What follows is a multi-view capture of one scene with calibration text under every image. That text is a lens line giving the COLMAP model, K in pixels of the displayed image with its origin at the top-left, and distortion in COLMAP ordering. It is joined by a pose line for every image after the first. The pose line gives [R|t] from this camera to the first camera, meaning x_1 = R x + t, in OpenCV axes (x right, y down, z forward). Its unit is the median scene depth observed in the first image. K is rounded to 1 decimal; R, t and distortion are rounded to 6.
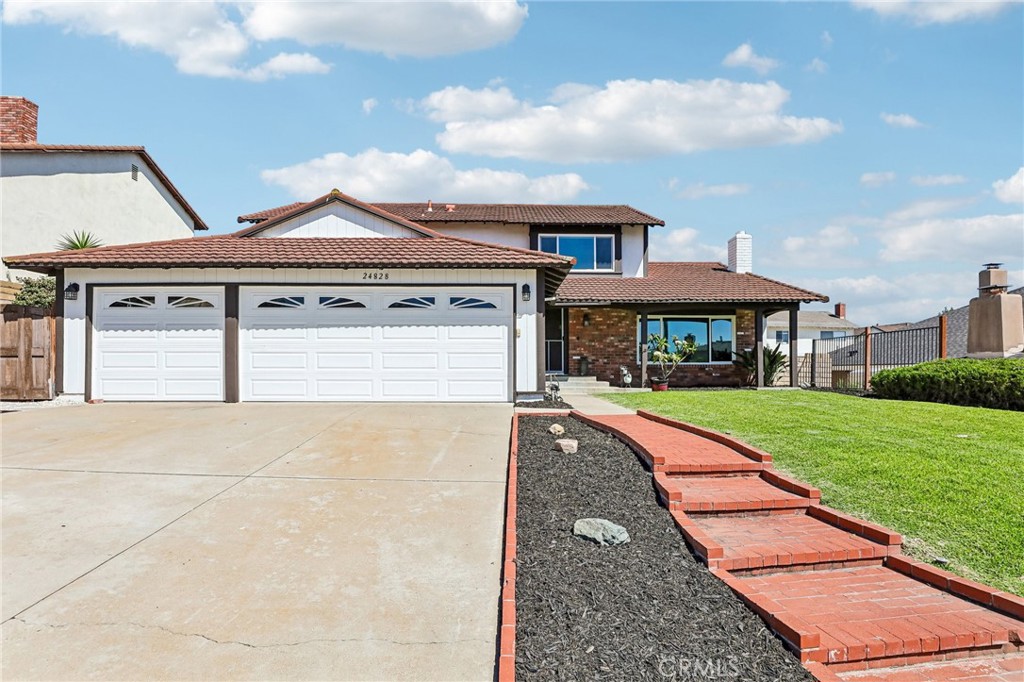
lens RADIAL K [[522.8, 0, 512.0], [0, 522.8, 341.0], [0, 0, 1]] dist [-0.030387, 0.011140]
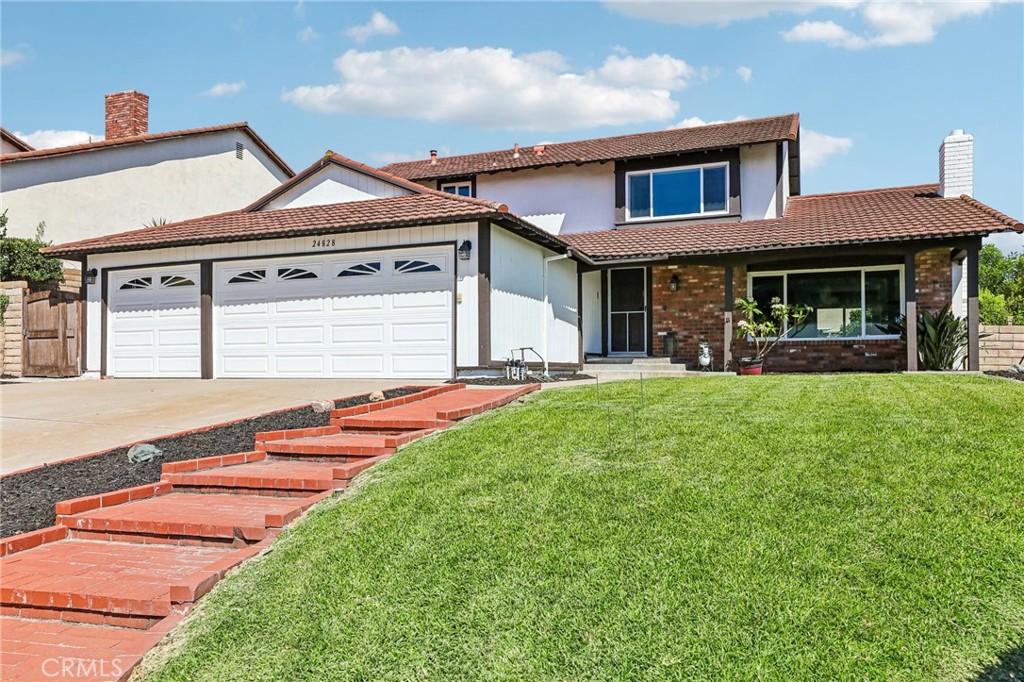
lens RADIAL K [[730.2, 0, 535.4], [0, 730.2, 330.5], [0, 0, 1]] dist [0.003488, 0.003358]
pose [[0.920158, -0.023461, -0.390844, 0.584996], [0.023277, 0.999715, -0.005207, 0.045844], [0.390855, -0.004307, 0.920442, -0.048979]]
